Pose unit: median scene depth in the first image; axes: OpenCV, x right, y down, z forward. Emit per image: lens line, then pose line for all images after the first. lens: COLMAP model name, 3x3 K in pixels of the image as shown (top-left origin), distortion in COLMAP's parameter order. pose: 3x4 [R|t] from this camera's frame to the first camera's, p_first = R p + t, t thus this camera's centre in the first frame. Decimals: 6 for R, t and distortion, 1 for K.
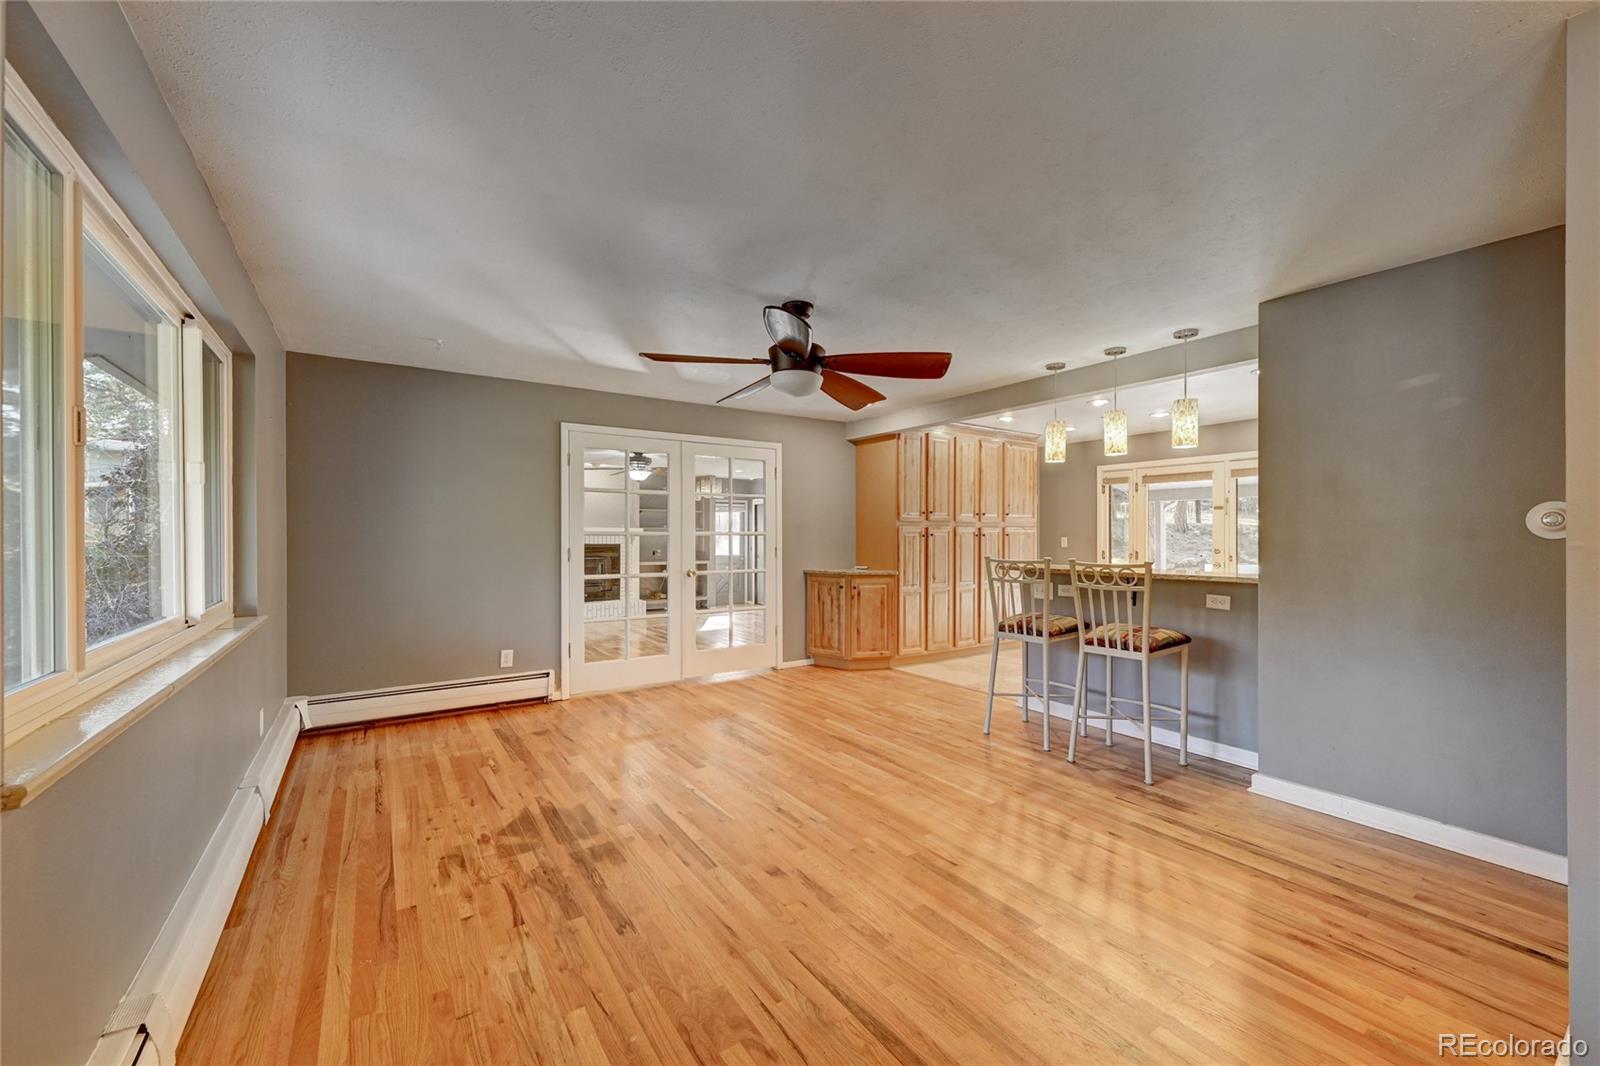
lens RADIAL K [[629.7, 0, 802.0], [0, 629.7, 539.4], [0, 0, 1]] dist [0.000317, -0.000079]
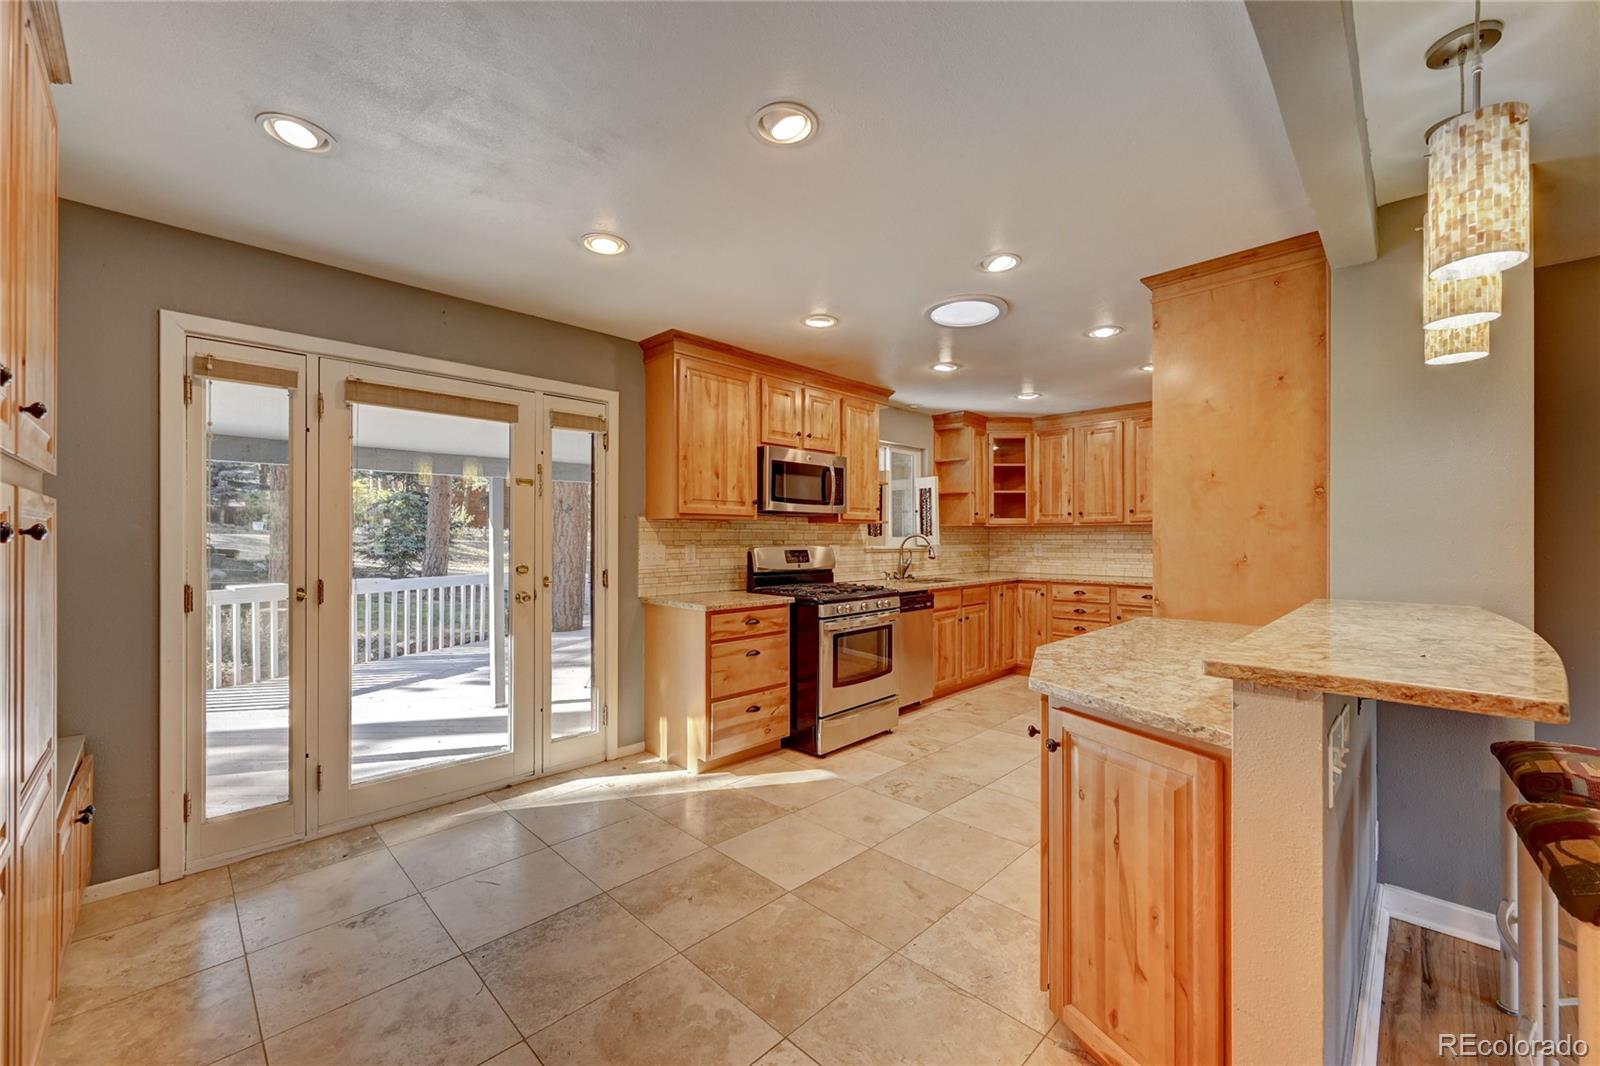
lens RADIAL K [[629.7, 0, 808.4], [0, 629.7, 538.1], [0, 0, 1]] dist [0.000317, -0.000079]
pose [[-0.201610, 0.001078, 0.979465, 0.237051], [0.003774, 0.999993, -0.000323, -0.009763], [-0.979459, 0.003631, -0.201612, 1.623560]]
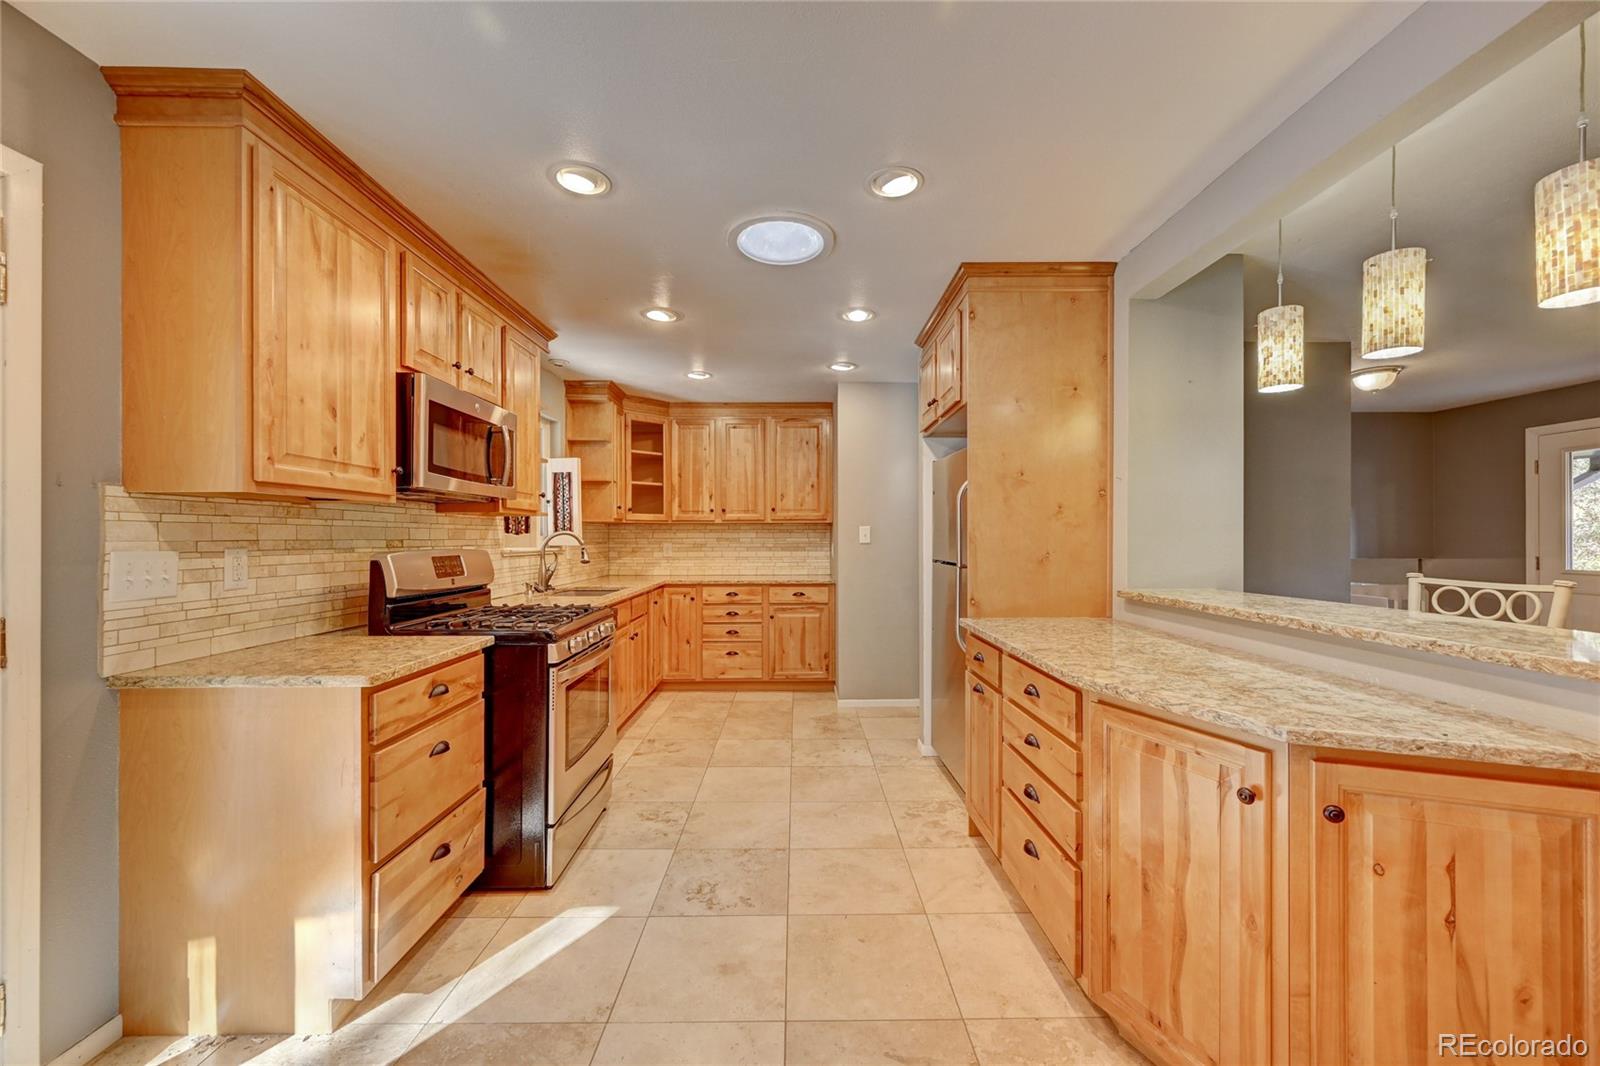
lens RADIAL K [[629.7, 0, 803.5], [0, 629.7, 538.1], [0, 0, 1]] dist [0.000317, -0.000079]
pose [[-0.834955, 0.000923, 0.550317, 0.674333], [0.004123, 0.999981, 0.004578, -0.009883], [-0.550302, 0.006091, -0.834943, 1.787631]]
